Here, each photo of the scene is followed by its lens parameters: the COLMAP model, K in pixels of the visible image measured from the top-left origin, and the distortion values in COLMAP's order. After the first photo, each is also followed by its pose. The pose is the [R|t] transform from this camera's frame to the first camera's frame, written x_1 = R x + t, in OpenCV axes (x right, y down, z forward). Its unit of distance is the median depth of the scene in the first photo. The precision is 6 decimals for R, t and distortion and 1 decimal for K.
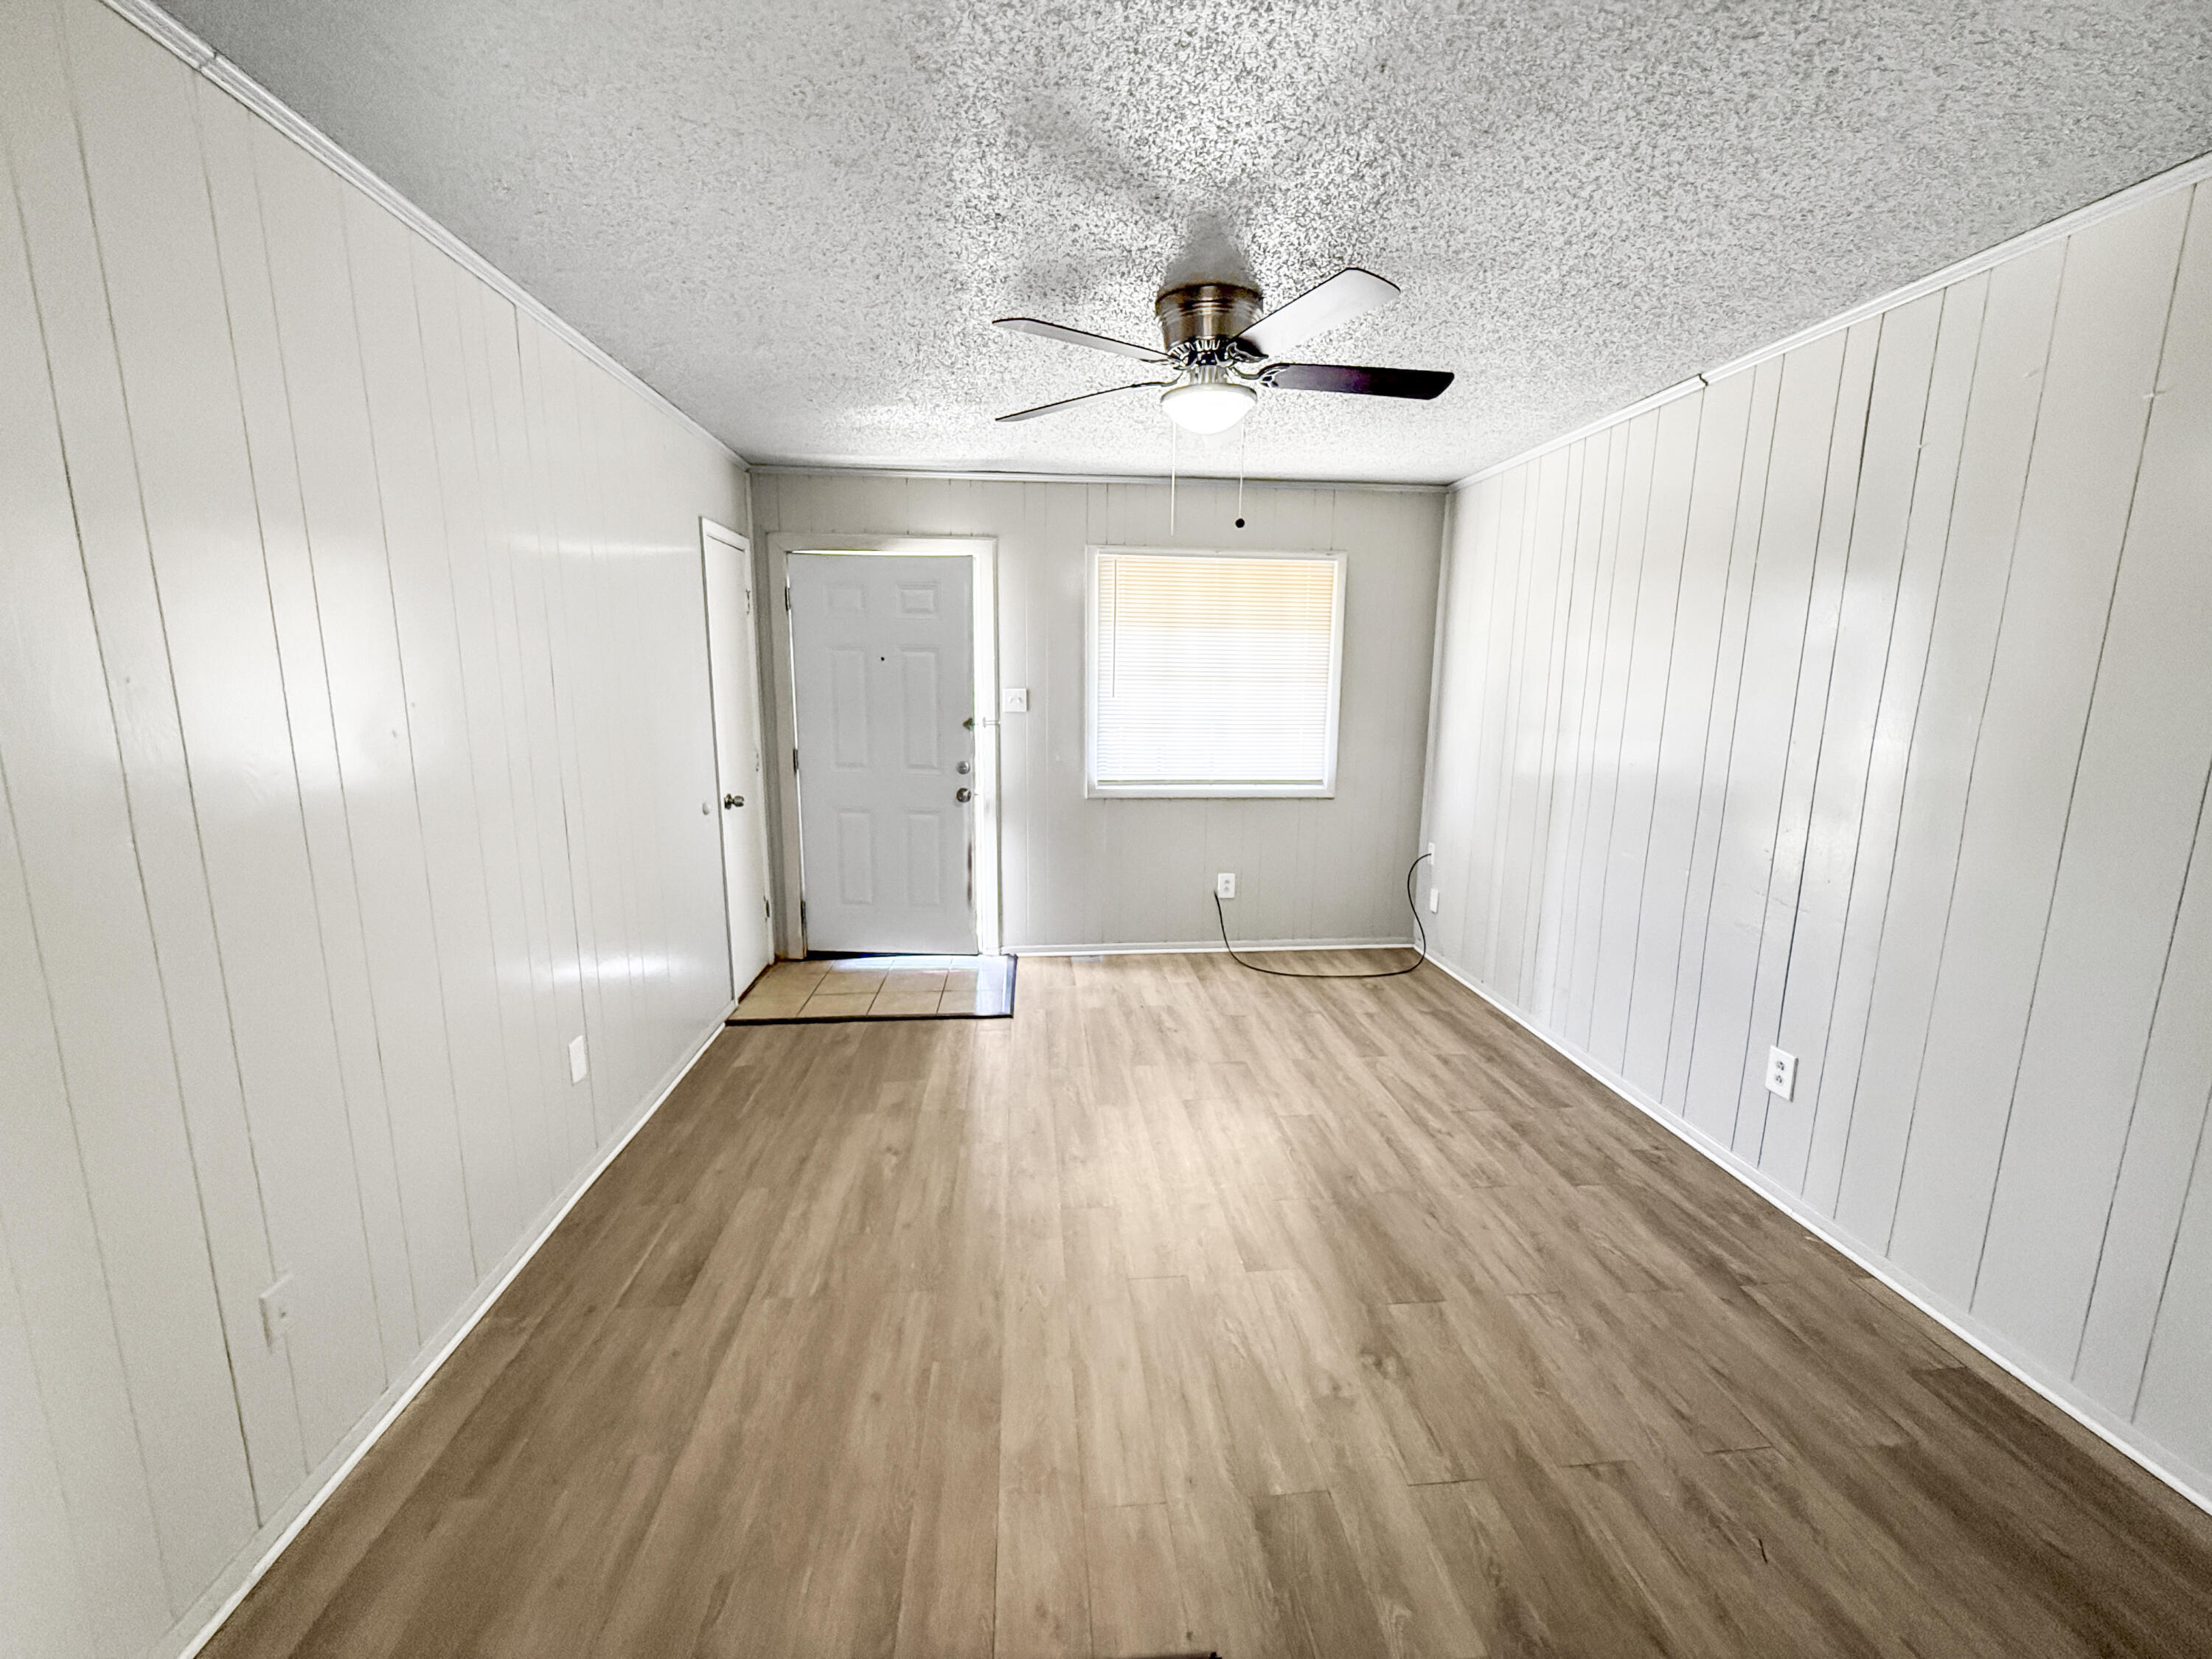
lens RADIAL K [[884.3, 0, 1111.1], [0, 884.3, 833.4], [0, 0, 1]] dist [-0.000546, -0.000090]
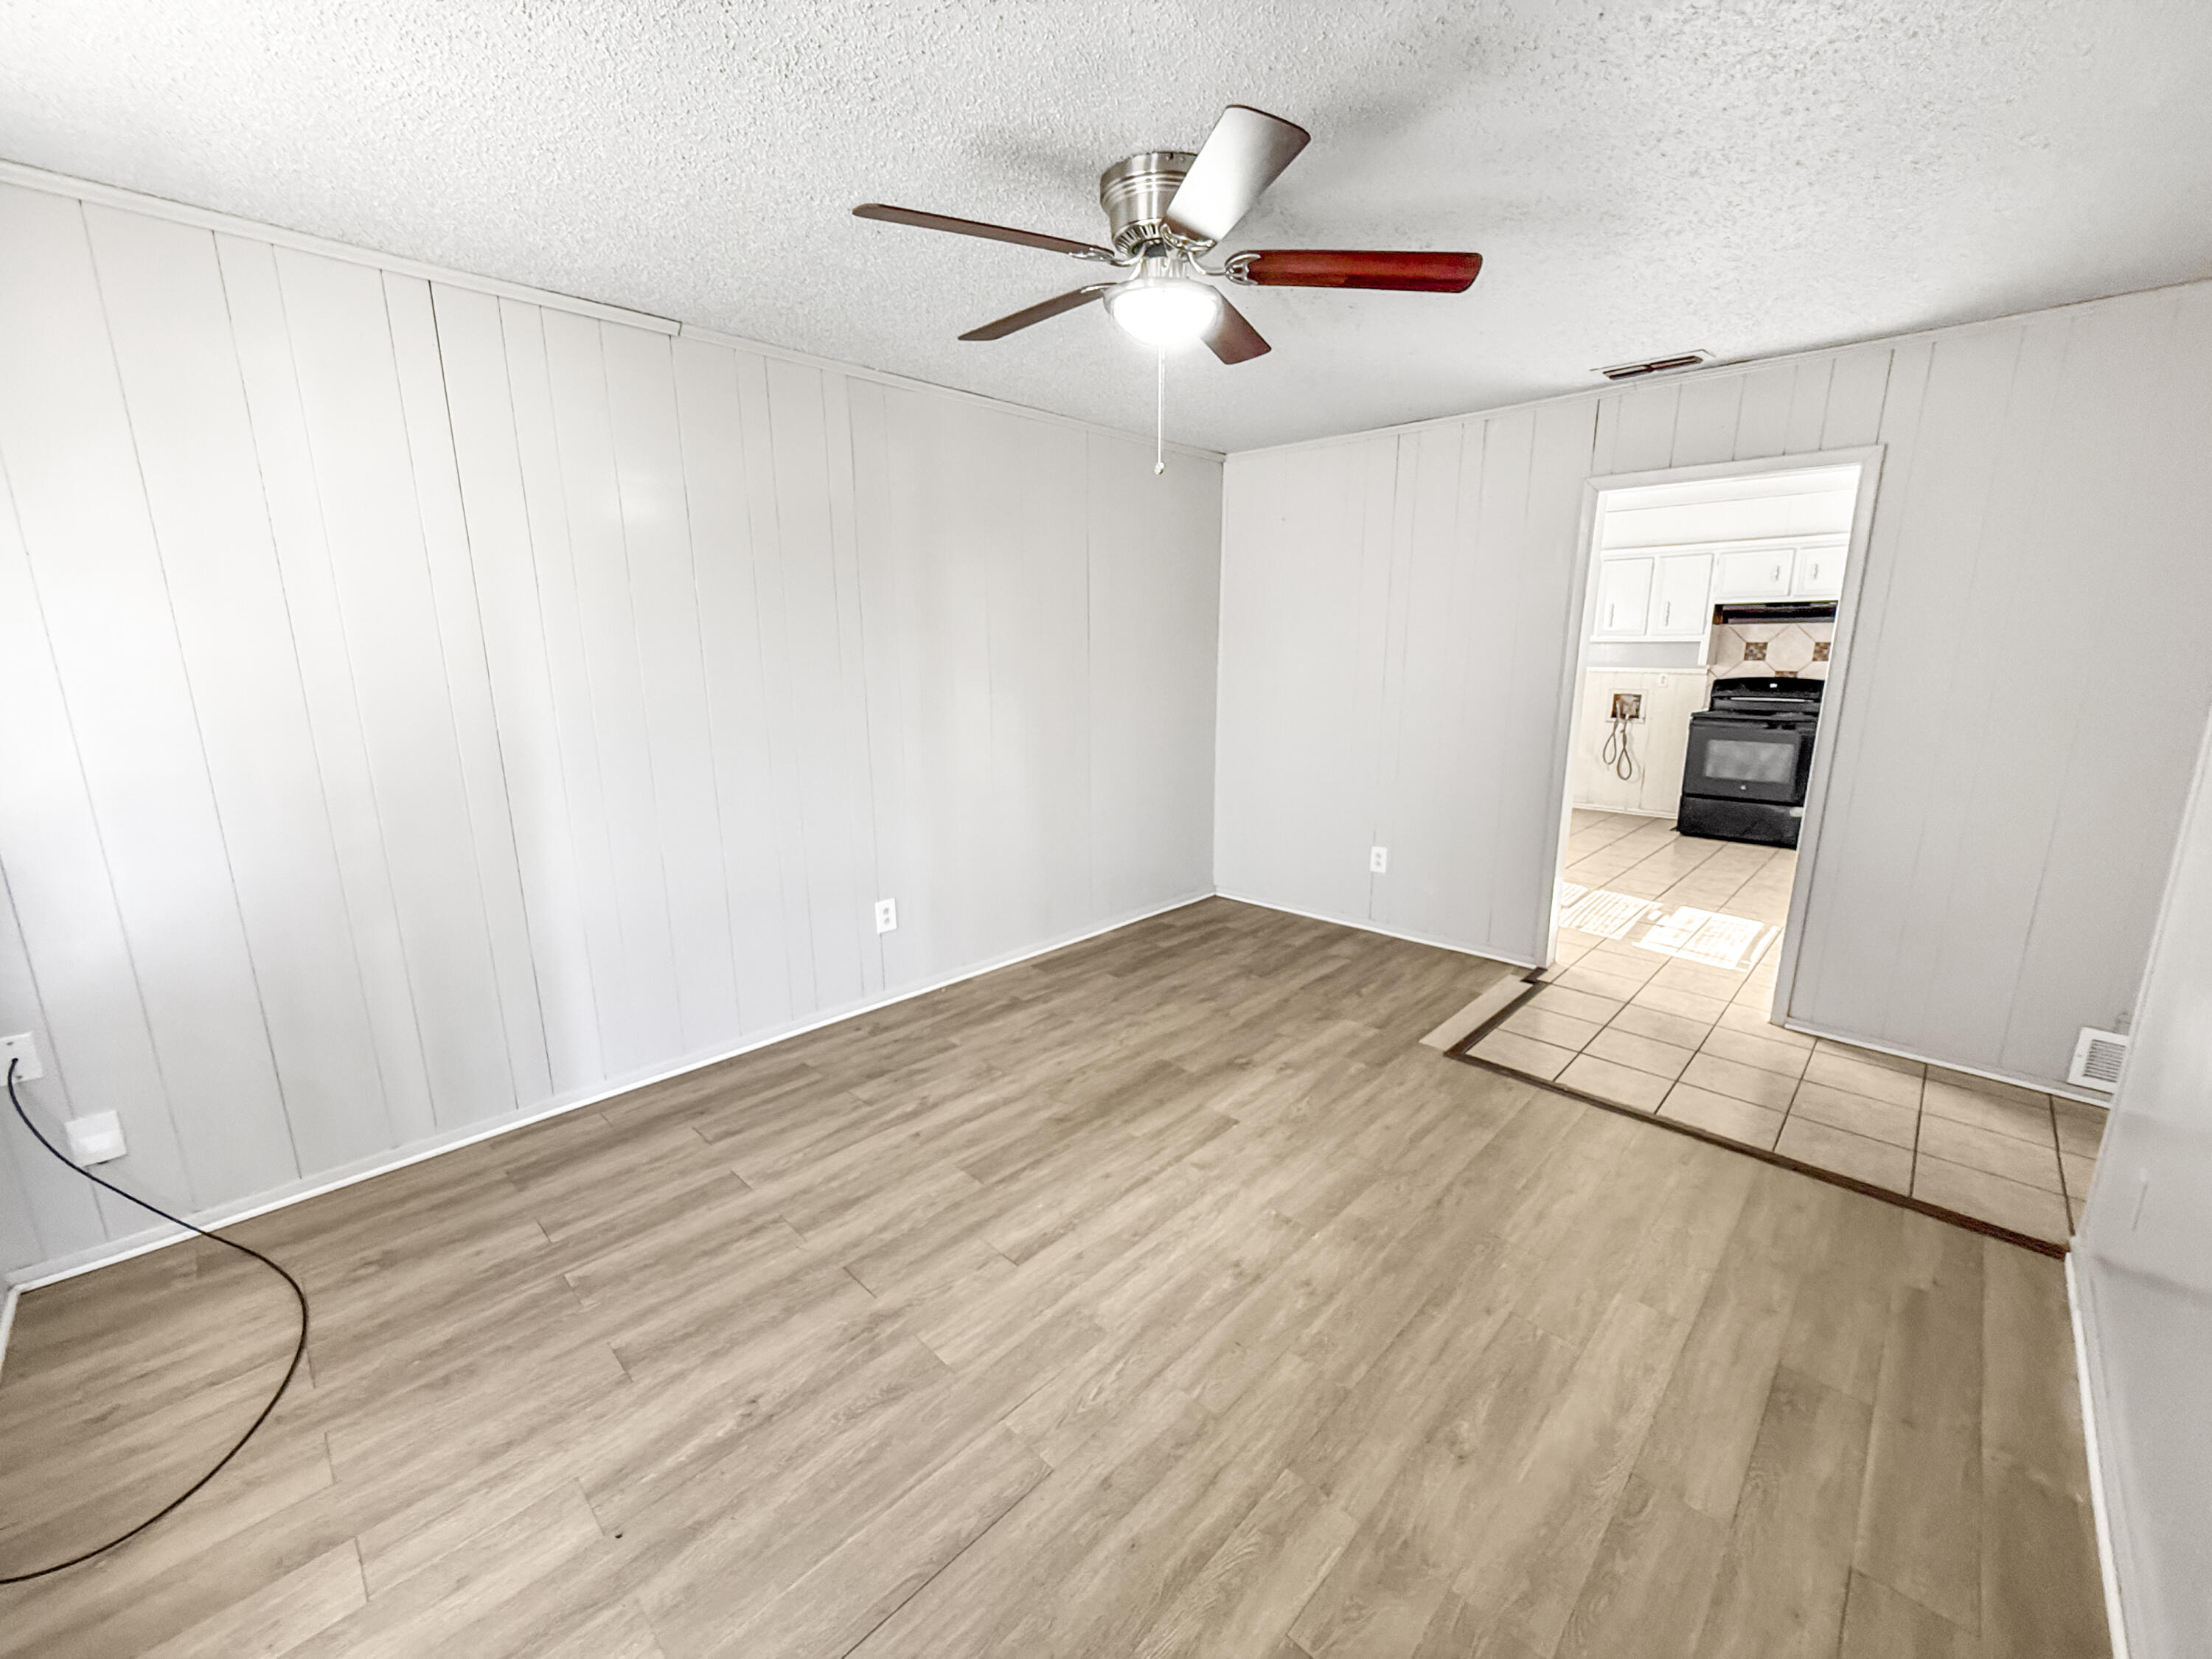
lens RADIAL K [[884.3, 0, 1111.1], [0, 884.3, 833.4], [0, 0, 1]] dist [-0.000546, -0.000090]
pose [[-0.647689, -0.171972, 0.742243, -0.371667], [0.131300, 0.934426, 0.331073, -0.202439], [-0.750506, 0.311889, -0.582637, 1.109128]]
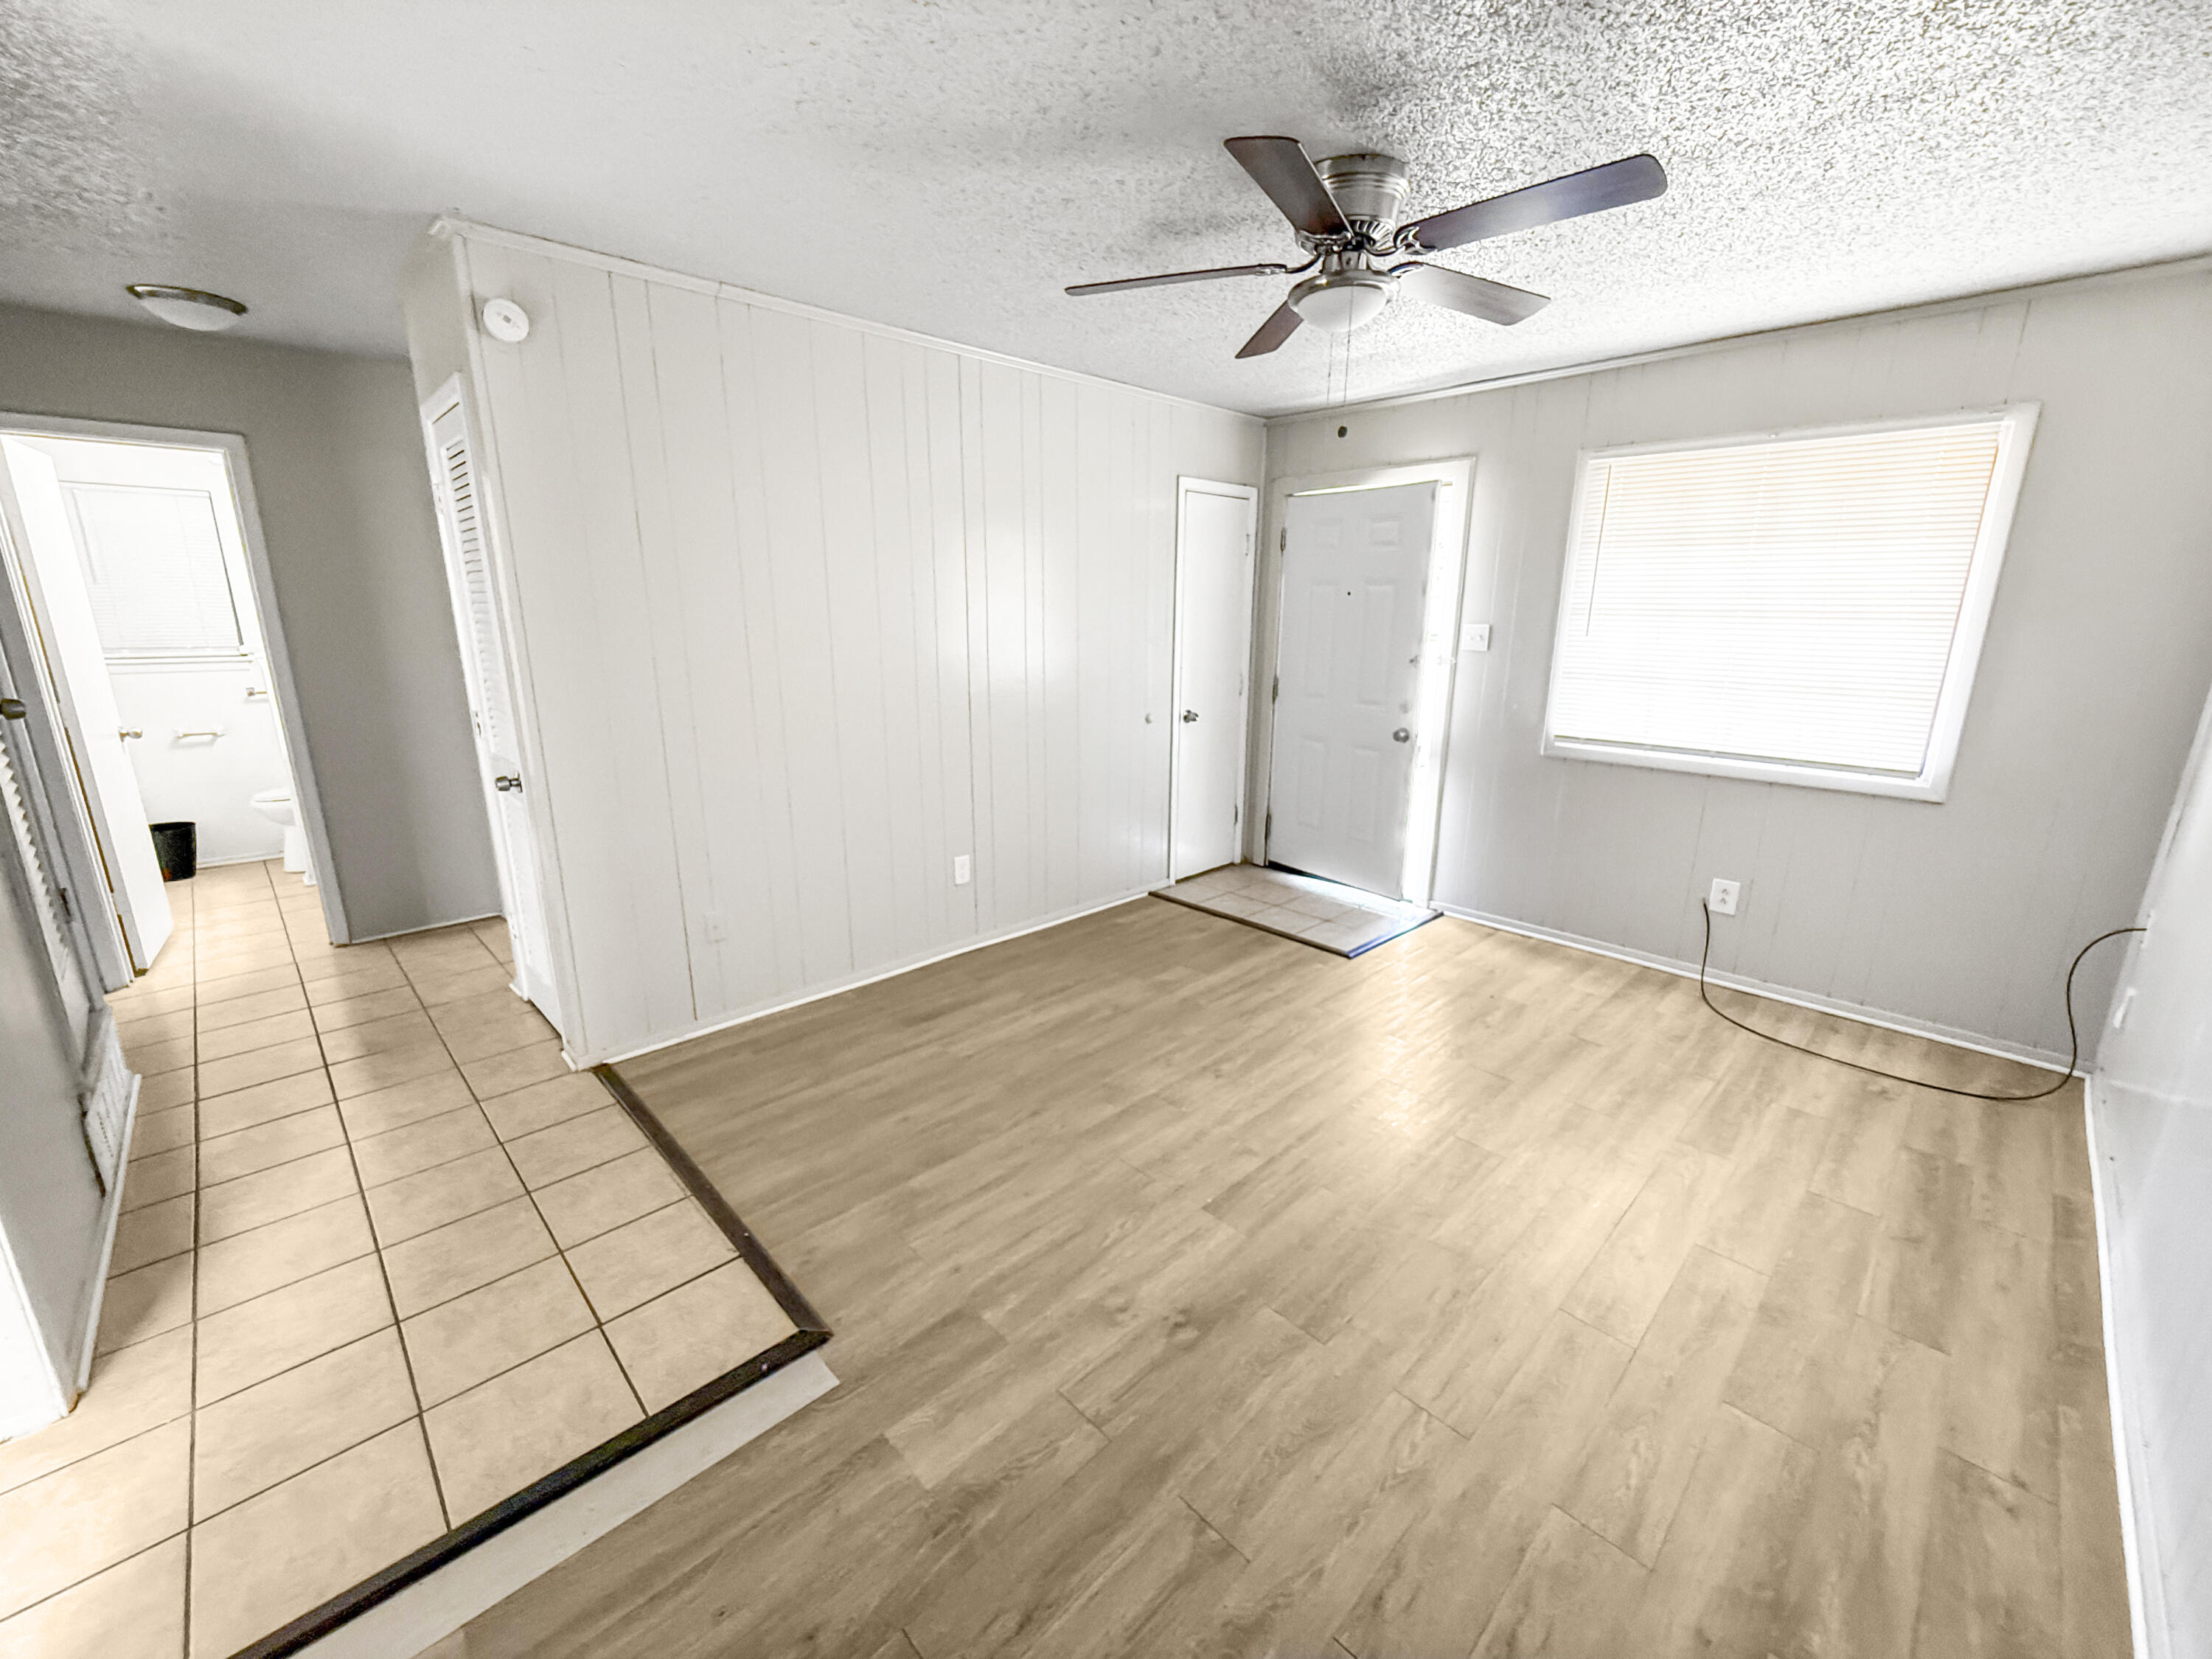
lens RADIAL K [[884.3, 0, 1111.1], [0, 884.3, 833.4], [0, 0, 1]] dist [-0.000546, -0.000090]
pose [[0.625859, 0.190200, -0.756389, 0.491905], [-0.138416, 0.981501, 0.132277, -0.026896], [0.767556, 0.021910, 0.640608, 0.171520]]
